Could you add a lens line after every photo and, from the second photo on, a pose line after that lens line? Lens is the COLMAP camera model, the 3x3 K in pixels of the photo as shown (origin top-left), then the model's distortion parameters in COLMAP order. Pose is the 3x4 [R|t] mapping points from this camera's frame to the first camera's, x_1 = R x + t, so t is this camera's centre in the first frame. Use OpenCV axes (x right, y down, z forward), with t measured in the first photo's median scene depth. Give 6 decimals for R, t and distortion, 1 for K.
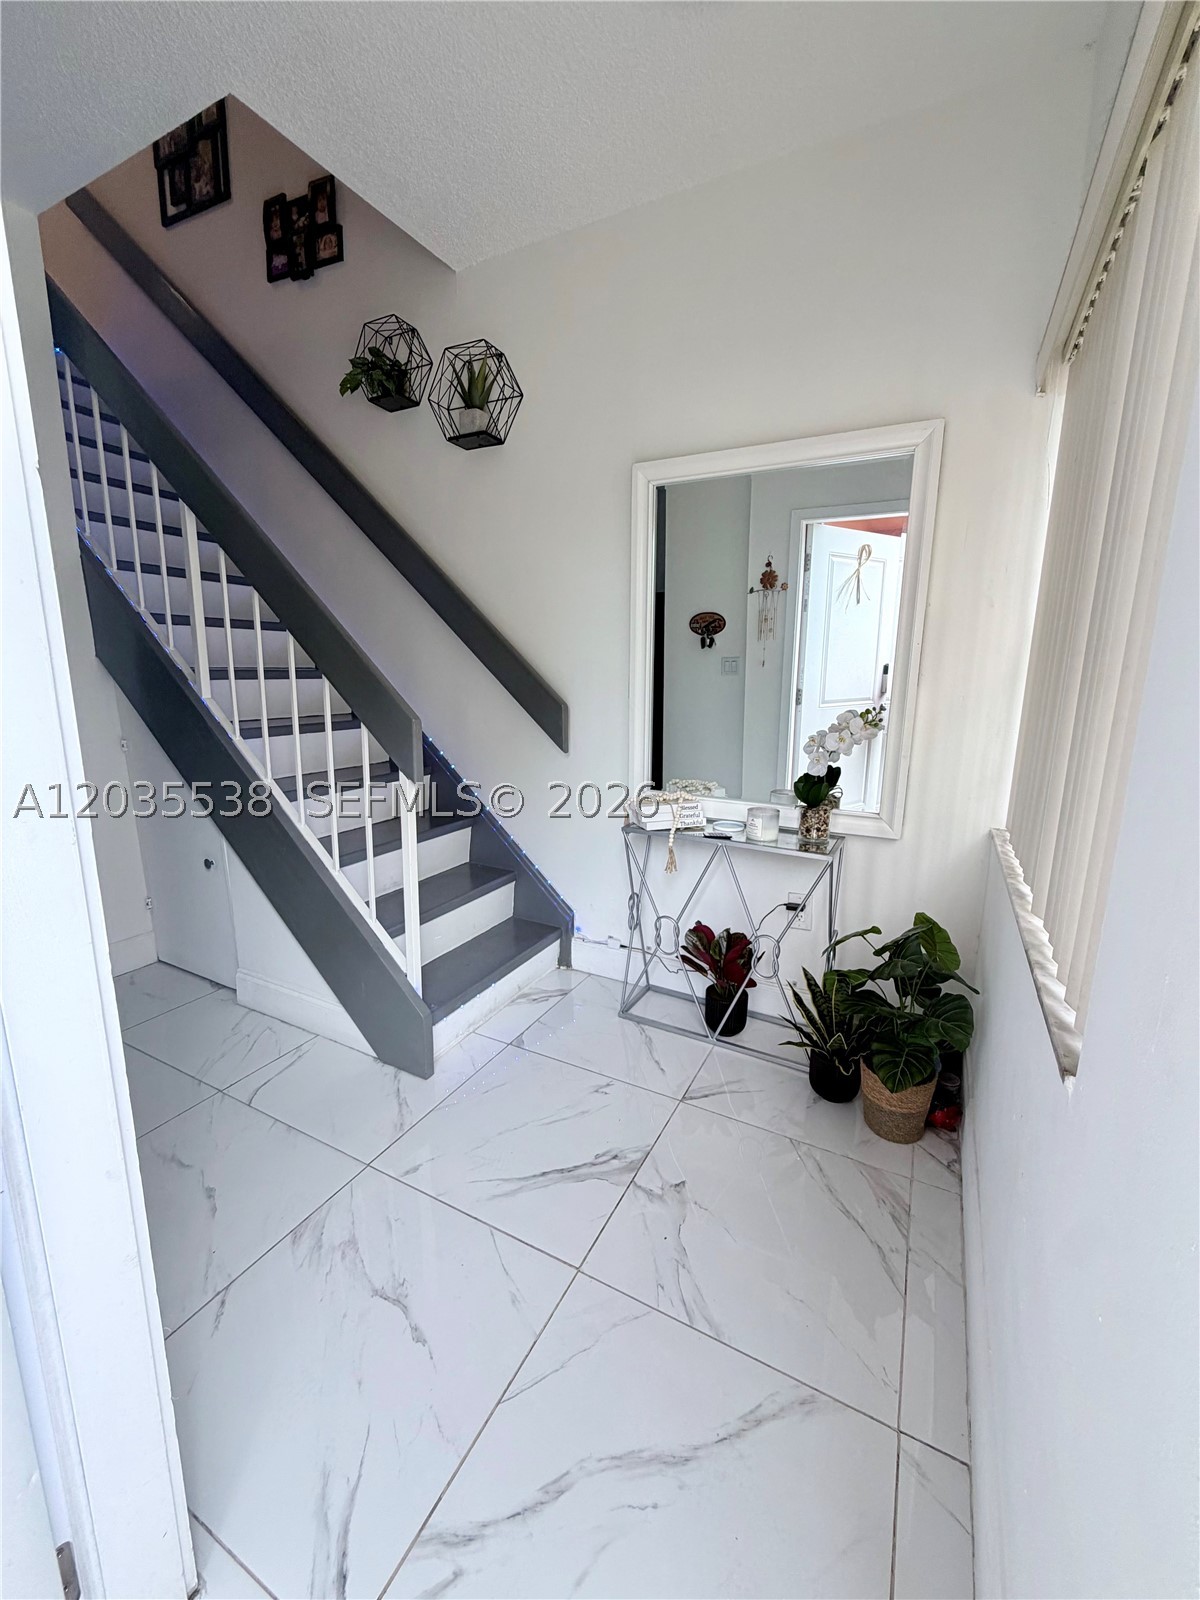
lens RADIAL K [[639.2, 0, 602.8], [0, 639.2, 798.3], [0, 0, 1]] dist [0.002826, 0.000014]
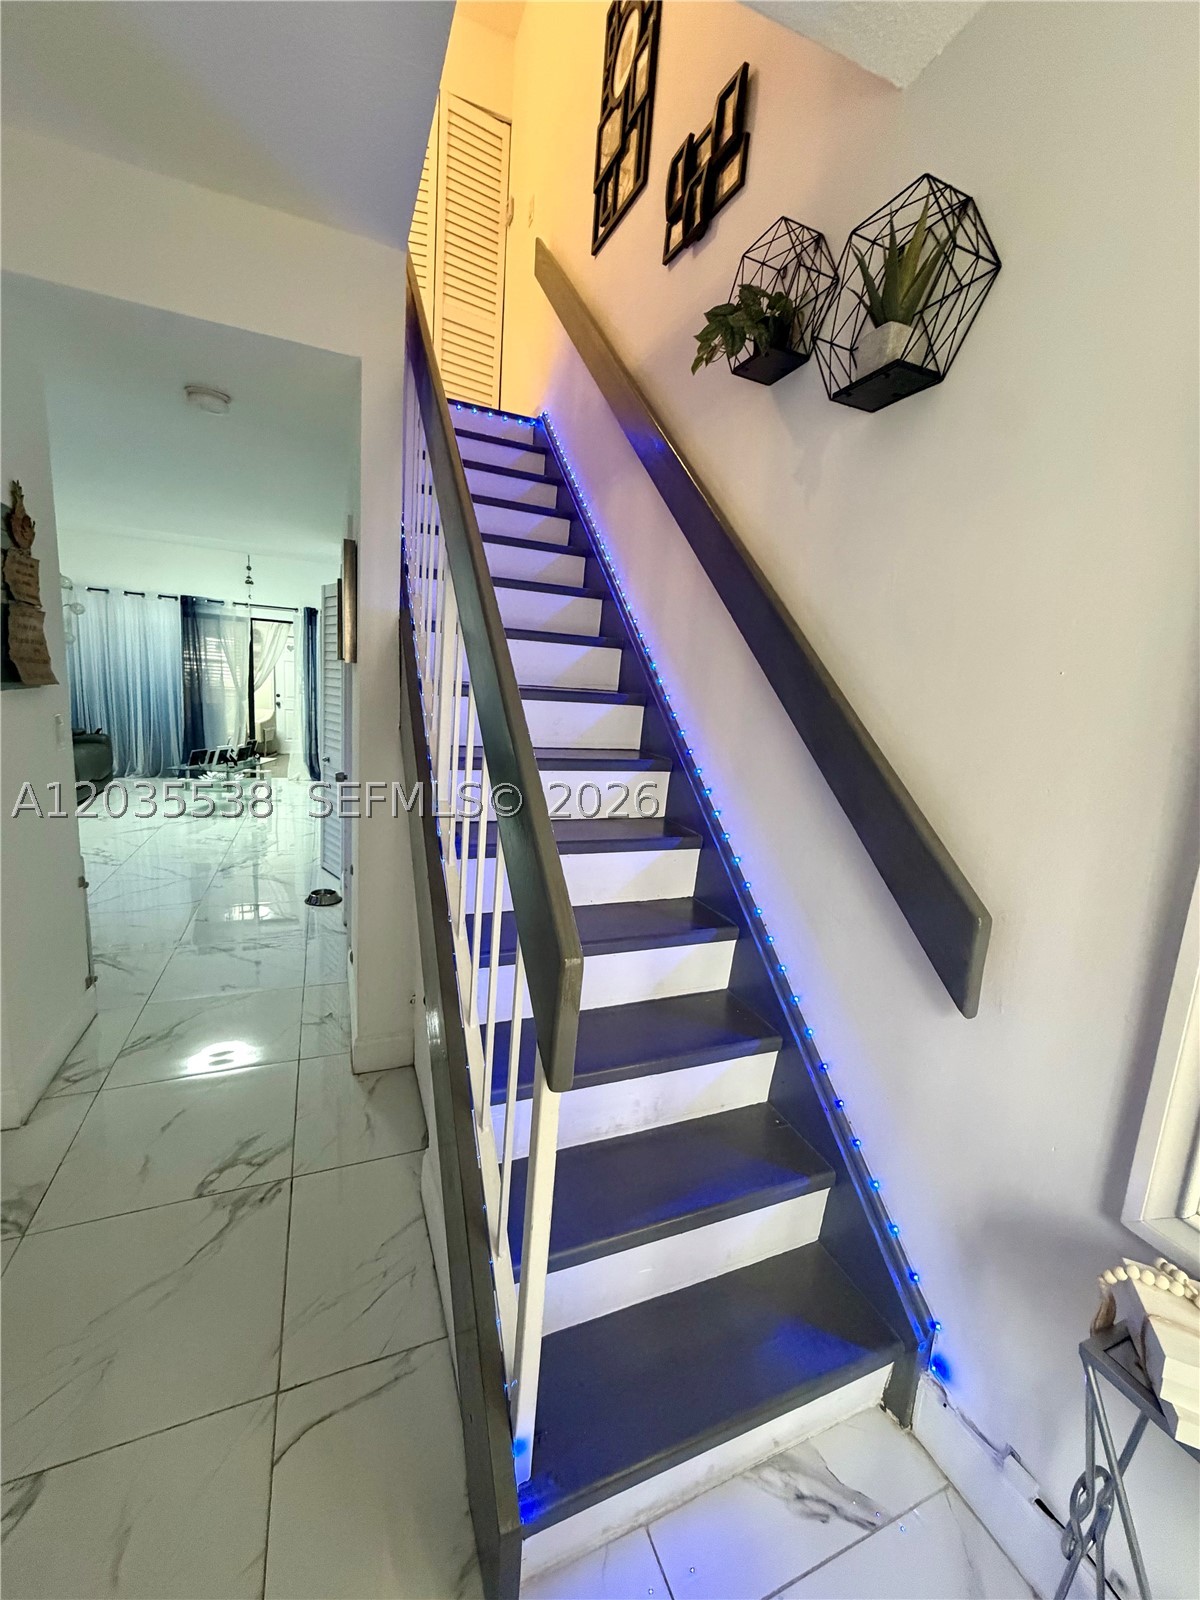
lens RADIAL K [[639.2, 0, 599.4], [0, 639.2, 797.6], [0, 0, 1]] dist [0.002826, 0.000014]
pose [[0.771925, 0.145648, -0.618804, 0.000058], [-0.172936, 0.984802, 0.016065, -0.179892], [0.611739, 0.094613, 0.785381, 0.449214]]
